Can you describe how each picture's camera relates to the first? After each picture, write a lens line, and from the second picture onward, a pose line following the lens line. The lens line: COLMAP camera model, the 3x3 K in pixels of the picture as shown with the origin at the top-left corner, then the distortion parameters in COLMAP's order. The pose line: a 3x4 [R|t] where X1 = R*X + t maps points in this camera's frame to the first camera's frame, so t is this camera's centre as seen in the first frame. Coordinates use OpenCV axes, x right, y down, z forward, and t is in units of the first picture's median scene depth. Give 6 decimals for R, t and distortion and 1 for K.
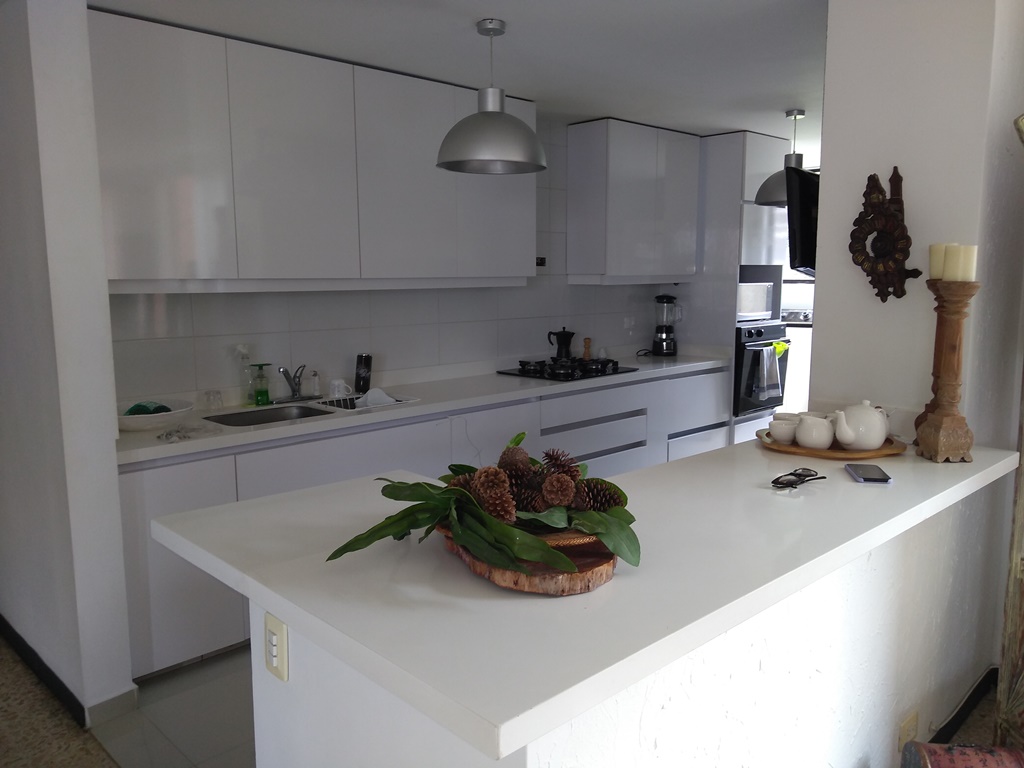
lens RADIAL K [[792.1, 0, 512.0], [0, 792.1, 384.0], [0, 0, 1]] dist [0.080722, -0.112596]
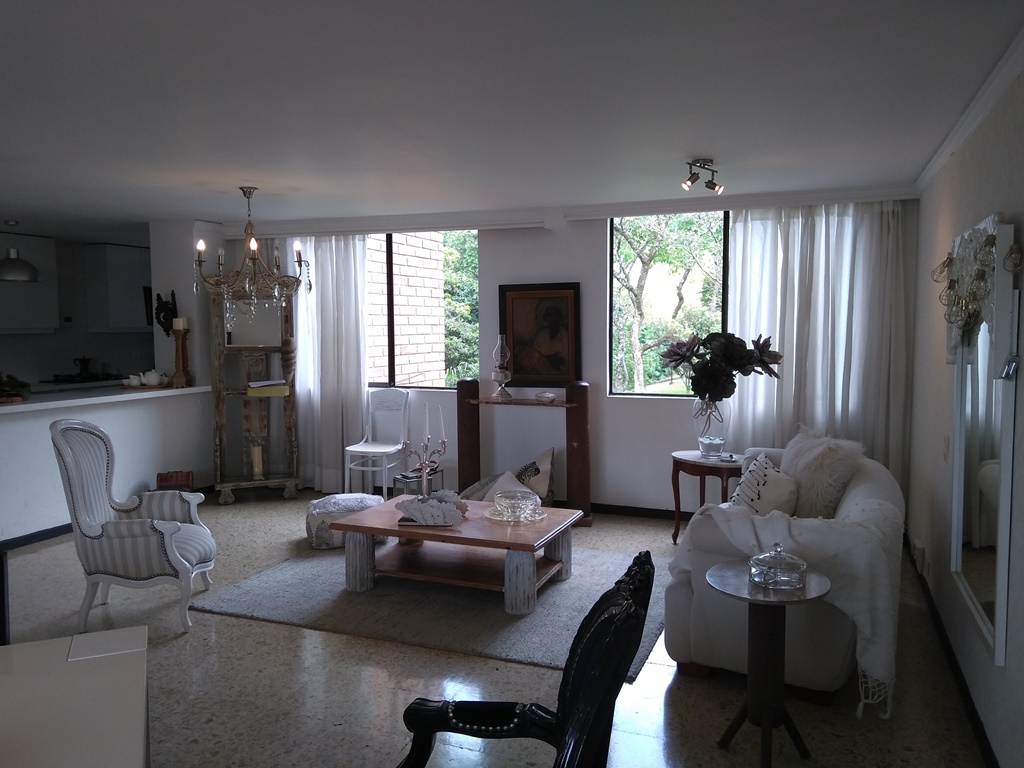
lens RADIAL K [[792.1, 0, 512.0], [0, 792.1, 384.0], [0, 0, 1]] dist [0.080722, -0.112596]
pose [[0.908833, -0.033735, 0.415794, 0.209562], [0.059121, 0.997080, -0.048328, 0.150560], [-0.412950, 0.068504, 0.908174, -1.146610]]
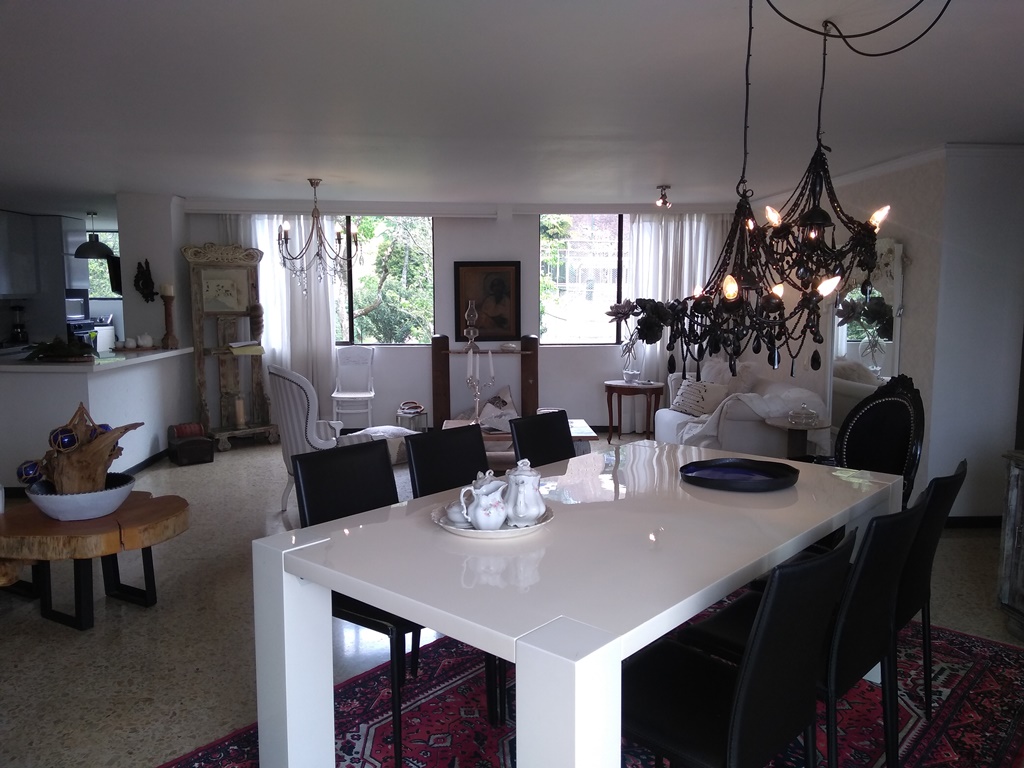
lens RADIAL K [[792.1, 0, 512.0], [0, 792.1, 384.0], [0, 0, 1]] dist [0.080722, -0.112596]
pose [[0.652345, -0.082233, 0.753448, -0.532934], [0.102313, 0.994552, 0.019964, 0.159281], [-0.750985, 0.064064, 0.657204, -1.129593]]
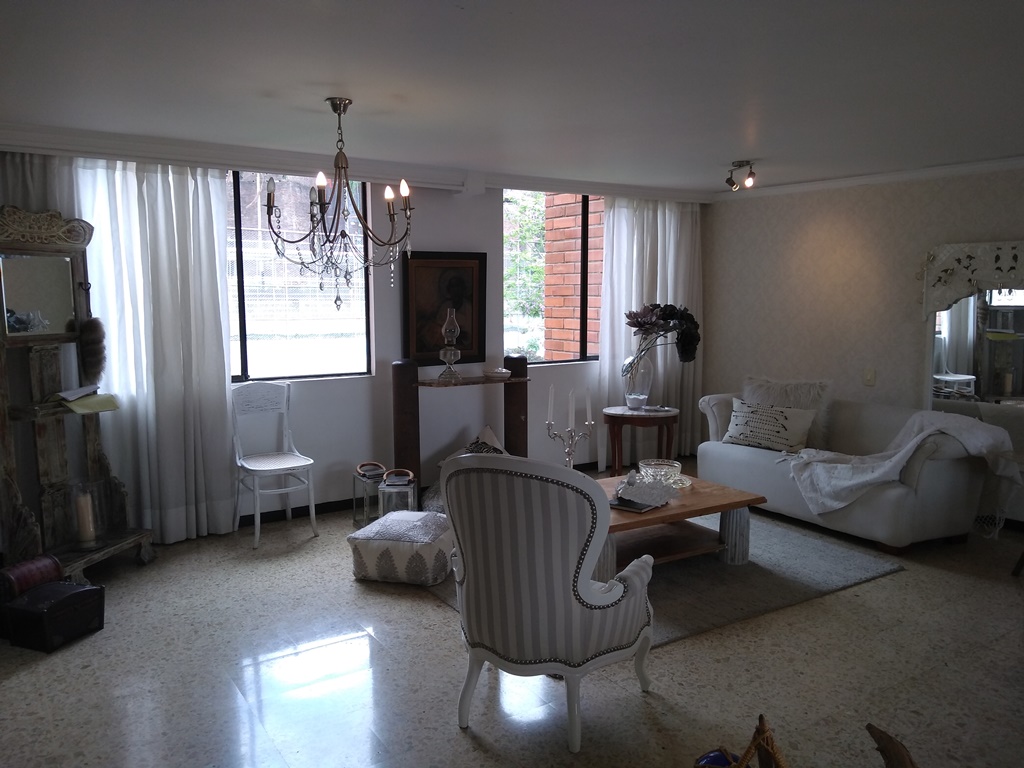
lens RADIAL K [[792.1, 0, 512.0], [0, 792.1, 384.0], [0, 0, 1]] dist [0.080722, -0.112596]
pose [[0.190840, -0.114821, 0.974883, -0.432389], [0.133217, 0.986977, 0.090167, 0.016386], [-0.972540, 0.112663, 0.203651, -0.233045]]
